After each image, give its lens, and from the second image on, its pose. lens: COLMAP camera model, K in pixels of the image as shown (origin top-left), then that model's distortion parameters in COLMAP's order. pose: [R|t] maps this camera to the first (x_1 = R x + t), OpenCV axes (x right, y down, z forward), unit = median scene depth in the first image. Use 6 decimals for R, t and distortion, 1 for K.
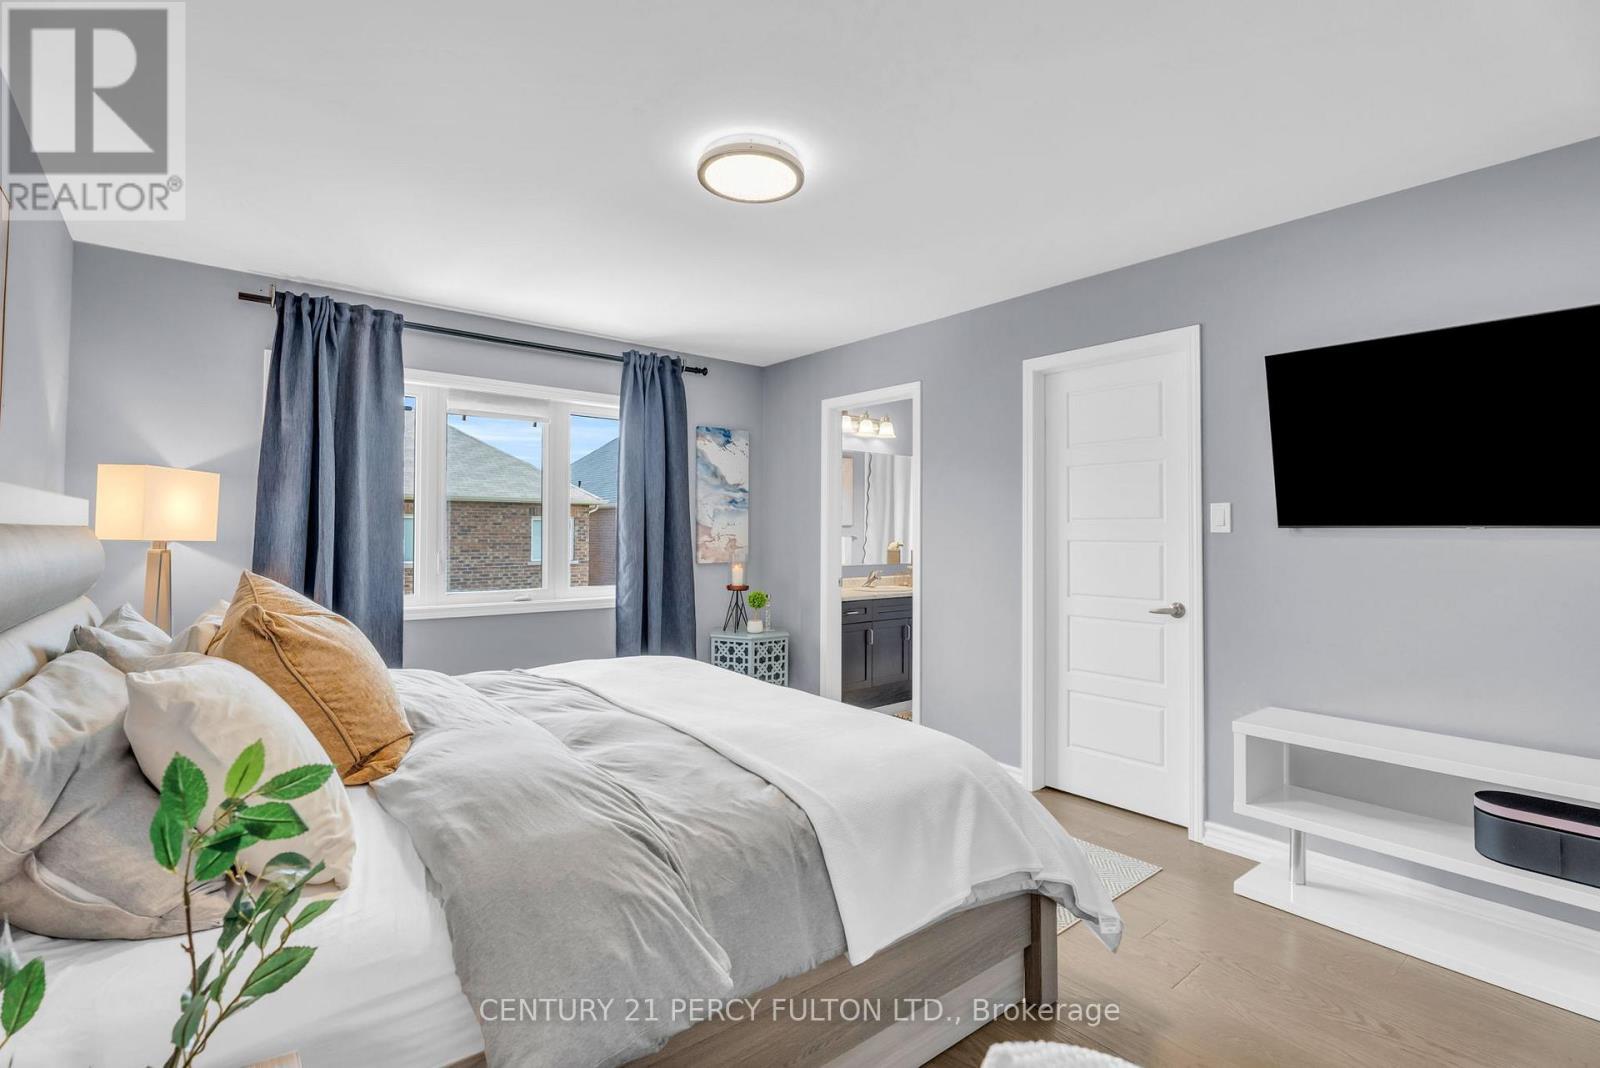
lens RADIAL K [[718.3, 0, 805.0], [0, 718.3, 523.0], [0, 0, 1]] dist [0.000710, 0.001500]
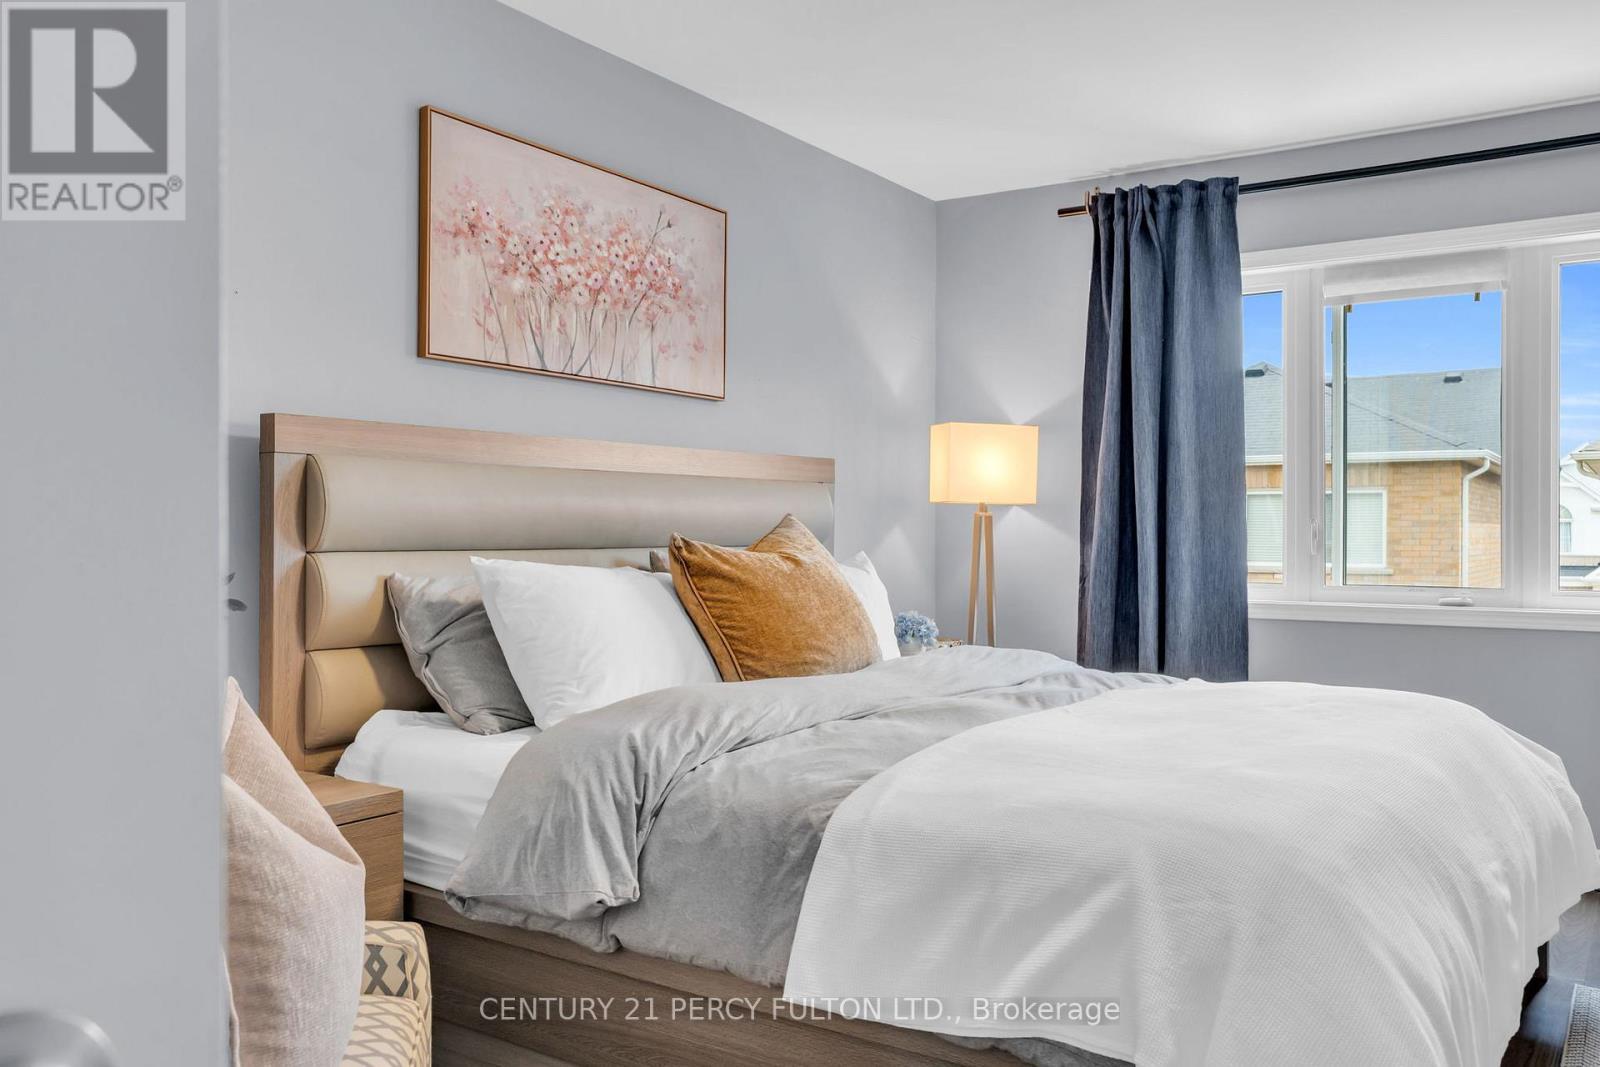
lens RADIAL K [[1272.7, 0, 812.2], [0, 1272.7, 536.0], [0, 0, 1]] dist [-0.014333, 0.042168]
pose [[0.325084, 0.001603, -0.945684, 0.525729], [0.016836, 0.999830, 0.007483, 0.045792], [0.945535, -0.018354, 0.325002, 0.233317]]
